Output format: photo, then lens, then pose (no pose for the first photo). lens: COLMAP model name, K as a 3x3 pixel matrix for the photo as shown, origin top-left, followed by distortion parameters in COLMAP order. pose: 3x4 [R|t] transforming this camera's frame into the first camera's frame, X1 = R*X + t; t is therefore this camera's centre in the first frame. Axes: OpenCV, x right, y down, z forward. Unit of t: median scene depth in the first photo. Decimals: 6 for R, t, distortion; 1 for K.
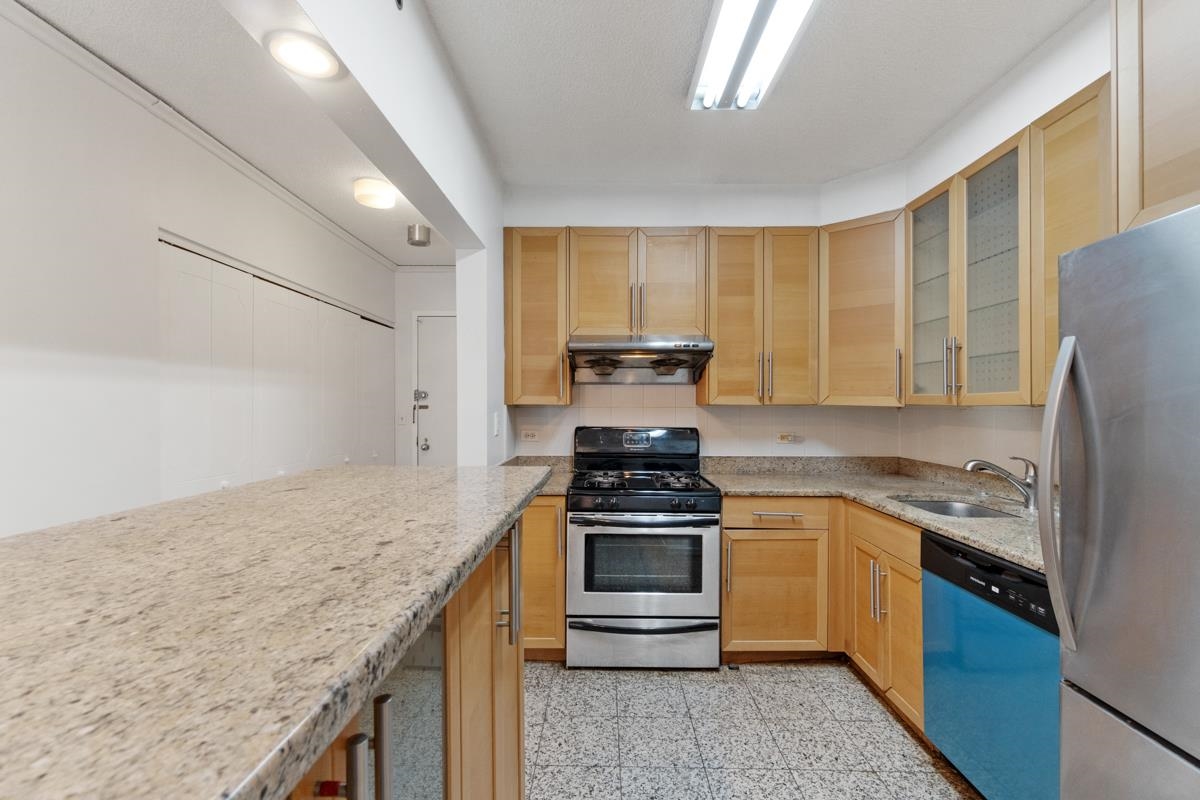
lens RADIAL K [[526.5, 0, 599.2], [0, 526.5, 402.4], [0, 0, 1]] dist [0.003557, 0.000138]
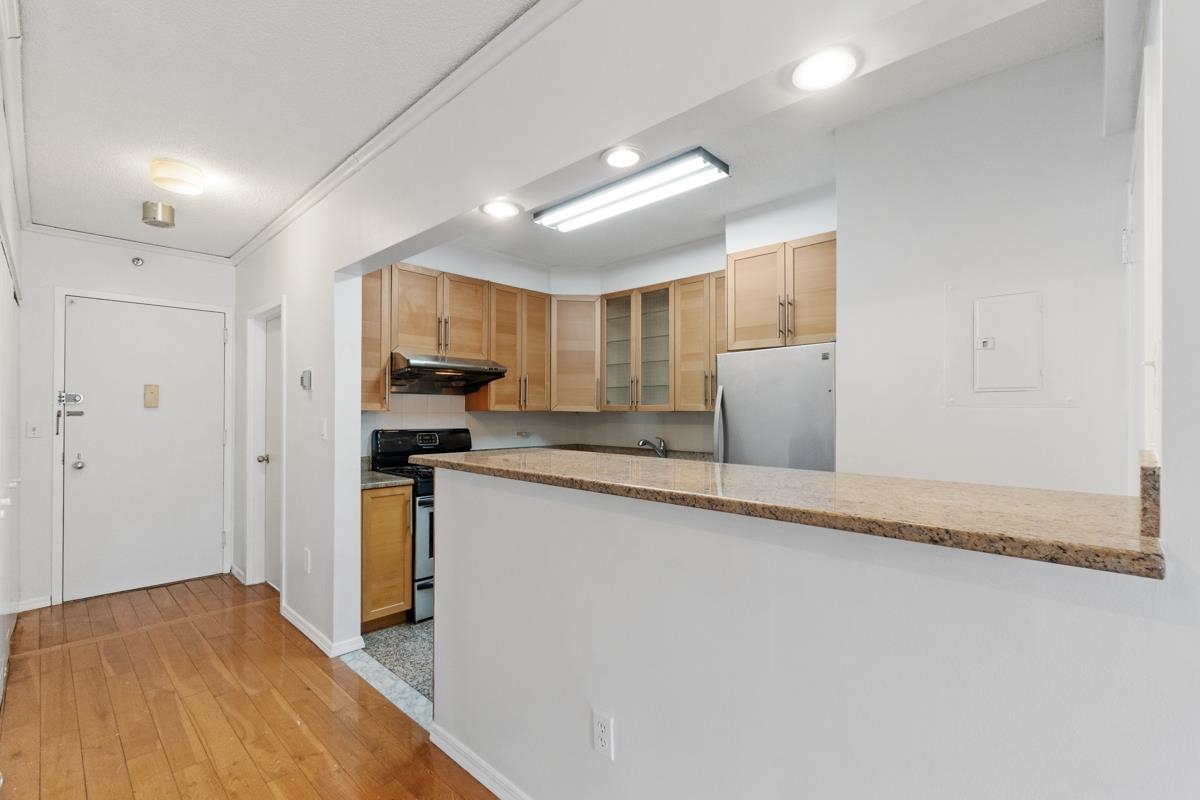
lens RADIAL K [[526.5, 0, 601.2], [0, 526.5, 405.9], [0, 0, 1]] dist [0.003557, 0.000138]
pose [[0.684068, 0.006913, 0.729386, -0.604405], [-0.004076, 0.999976, -0.005654, -0.002254], [-0.729407, 0.000895, 0.684079, -0.154175]]
